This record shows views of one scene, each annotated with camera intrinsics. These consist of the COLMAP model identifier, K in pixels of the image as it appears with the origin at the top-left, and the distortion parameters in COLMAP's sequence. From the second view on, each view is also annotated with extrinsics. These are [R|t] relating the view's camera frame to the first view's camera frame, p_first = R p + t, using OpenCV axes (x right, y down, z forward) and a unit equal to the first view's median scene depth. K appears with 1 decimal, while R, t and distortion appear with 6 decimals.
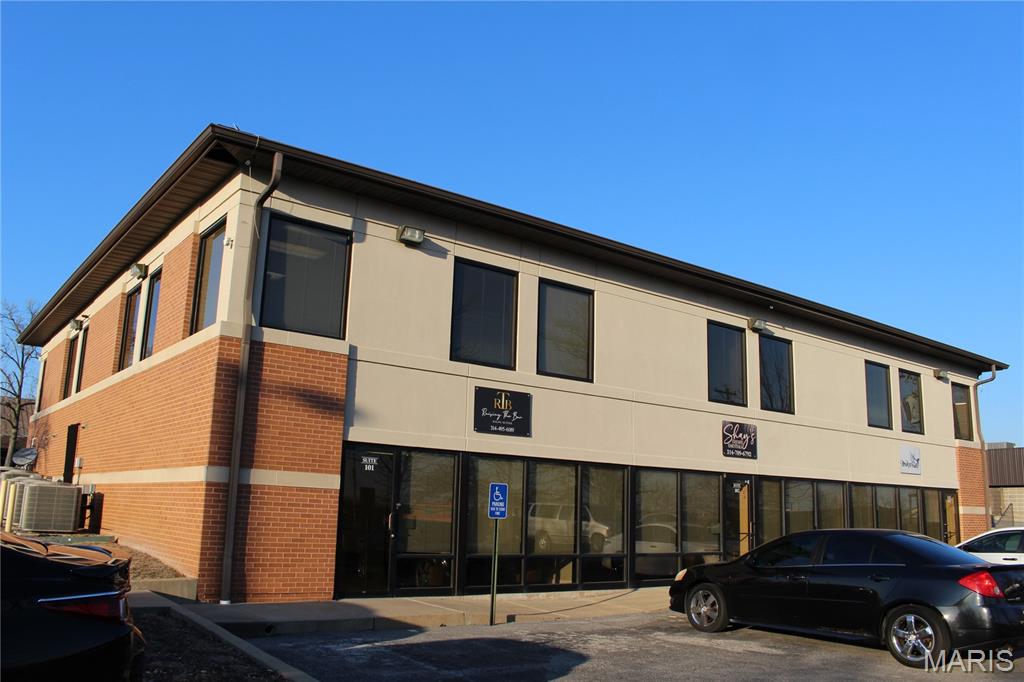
lens RADIAL K [[851.6, 0, 512.0], [0, 851.6, 341.0], [0, 0, 1]] dist [-0.163932, 0.138346]
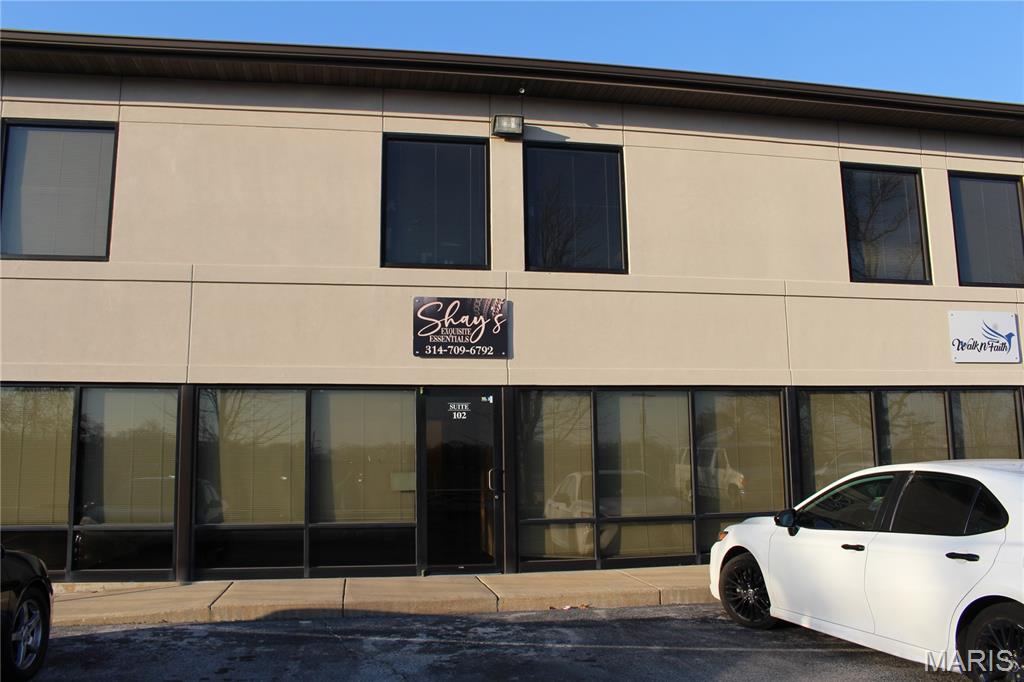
lens RADIAL K [[944.0, 0, 512.6], [0, 944.0, 317.1], [0, 0, 1]] dist [-0.174095, 0.008231]
pose [[0.896504, -0.110786, -0.428960, 0.542553], [0.128138, 0.991688, 0.011680, 0.100493], [0.424100, -0.065437, 0.903248, 0.401682]]
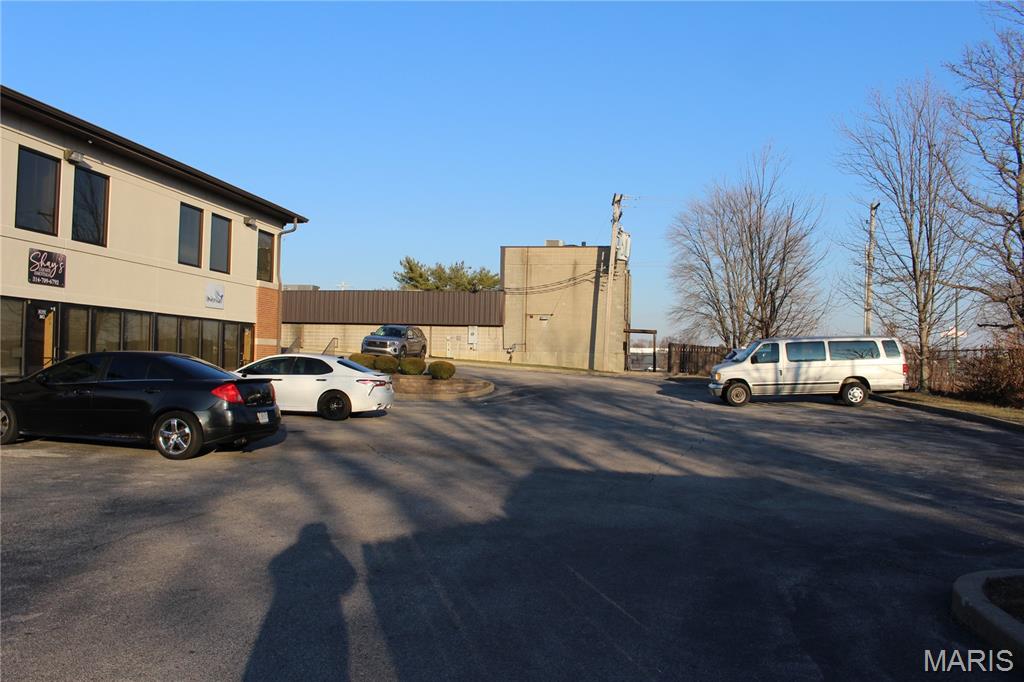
lens RADIAL K [[851.6, 0, 512.0], [0, 851.6, 341.0], [0, 0, 1]] dist [-0.163932, 0.138346]
pose [[0.724514, 0.003863, 0.689249, -0.005820], [-0.140504, 0.979815, 0.142201, -0.015677], [-0.674787, -0.199869, 0.710433, -0.103821]]
